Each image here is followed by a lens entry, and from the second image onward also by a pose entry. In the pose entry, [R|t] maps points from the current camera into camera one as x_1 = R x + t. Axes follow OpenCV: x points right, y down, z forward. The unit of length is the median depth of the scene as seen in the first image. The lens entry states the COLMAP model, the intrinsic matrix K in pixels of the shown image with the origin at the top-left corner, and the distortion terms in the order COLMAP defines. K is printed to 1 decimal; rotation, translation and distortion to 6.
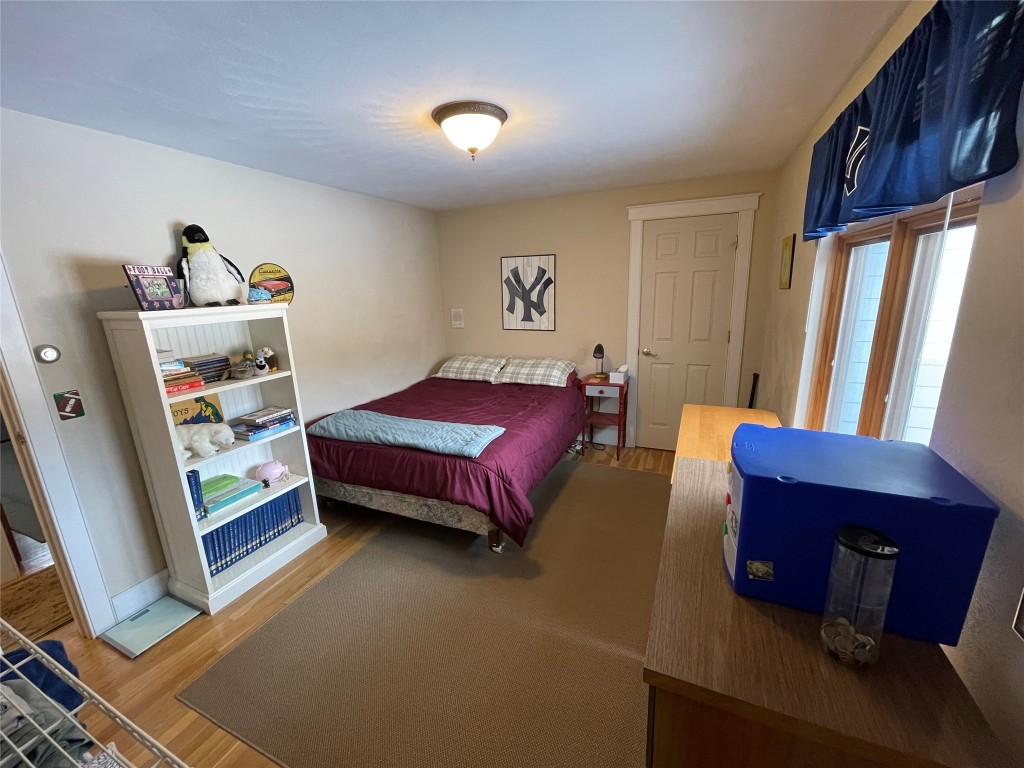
lens RADIAL K [[412.9, 0, 509.7], [0, 412.9, 383.1], [0, 0, 1]] dist [-0.003056, 0.000985]
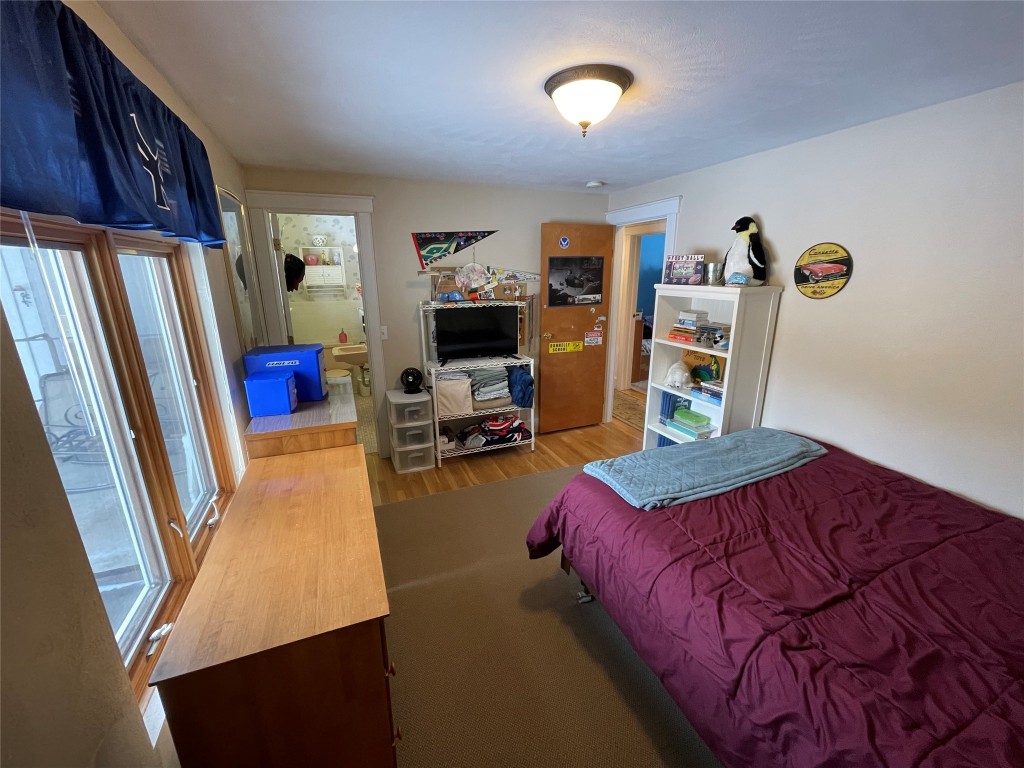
lens RADIAL K [[412.9, 0, 509.7], [0, 412.9, 383.1], [0, 0, 1]] dist [-0.003056, 0.000985]
pose [[-0.680125, 0.234158, -0.694695, 0.533318], [-0.143371, 0.886833, 0.439285, -0.317445], [0.718940, 0.398368, -0.569586, 1.143037]]
